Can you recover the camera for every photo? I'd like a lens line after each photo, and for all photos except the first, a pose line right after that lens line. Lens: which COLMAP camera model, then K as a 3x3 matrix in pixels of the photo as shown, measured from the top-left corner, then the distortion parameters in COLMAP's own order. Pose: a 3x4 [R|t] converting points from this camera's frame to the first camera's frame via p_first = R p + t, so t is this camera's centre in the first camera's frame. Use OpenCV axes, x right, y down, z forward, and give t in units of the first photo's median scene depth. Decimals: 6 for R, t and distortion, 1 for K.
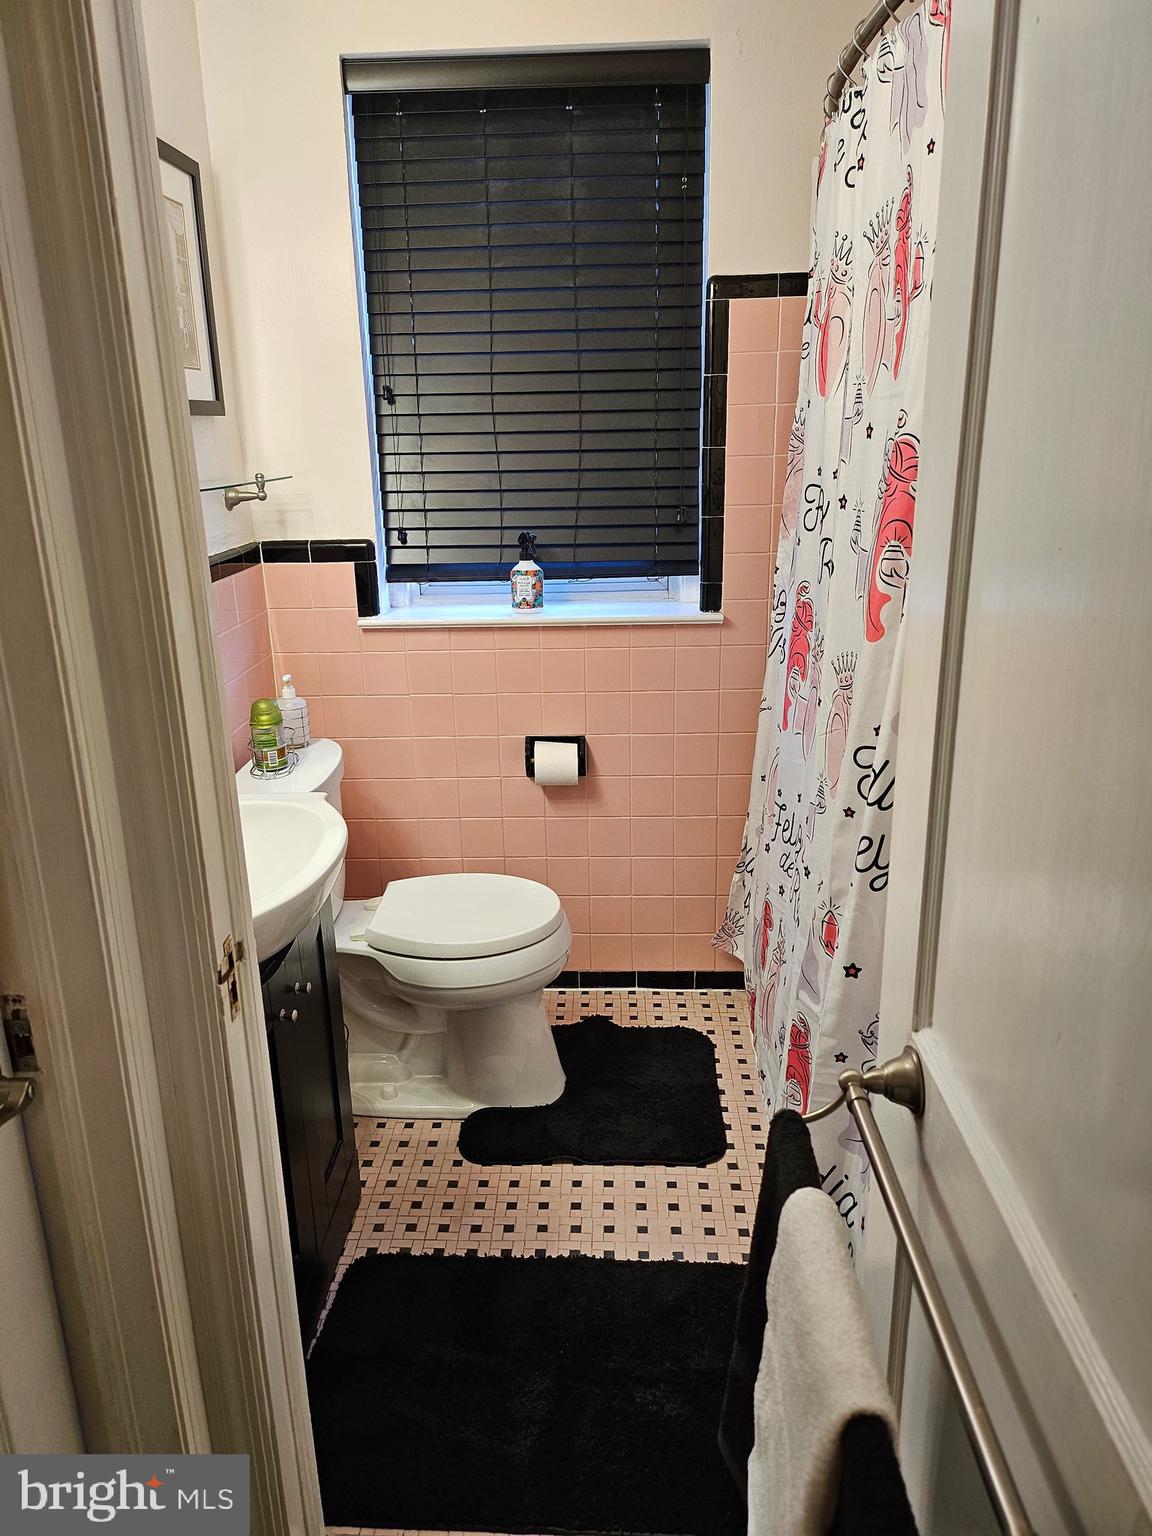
lens RADIAL K [[1116.6, 0, 584.1], [0, 1116.6, 769.1], [0, 0, 1]] dist [0.079718, -0.110436]
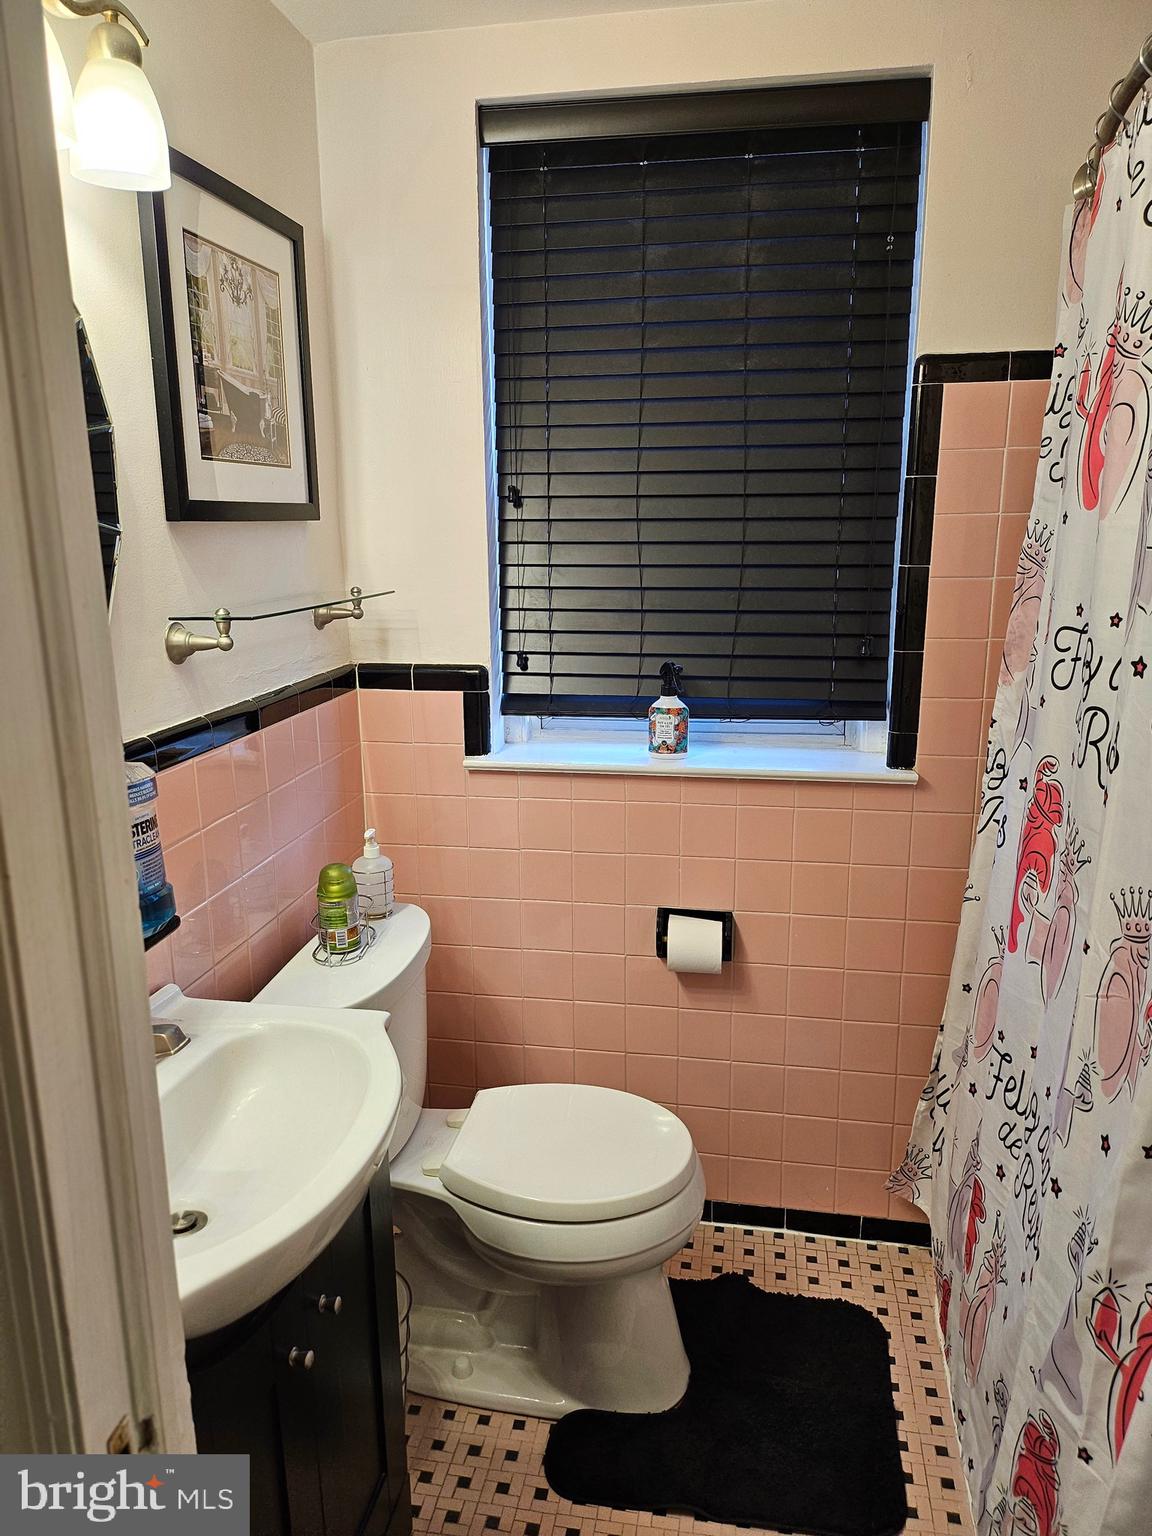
lens RADIAL K [[1116.6, 0, 584.1], [0, 1116.6, 769.1], [0, 0, 1]] dist [0.079718, -0.110436]
pose [[0.991083, 0.043232, -0.126040, -0.008380], [-0.052266, 0.996228, -0.069275, -0.076665], [0.122570, 0.075244, 0.989603, 0.199038]]
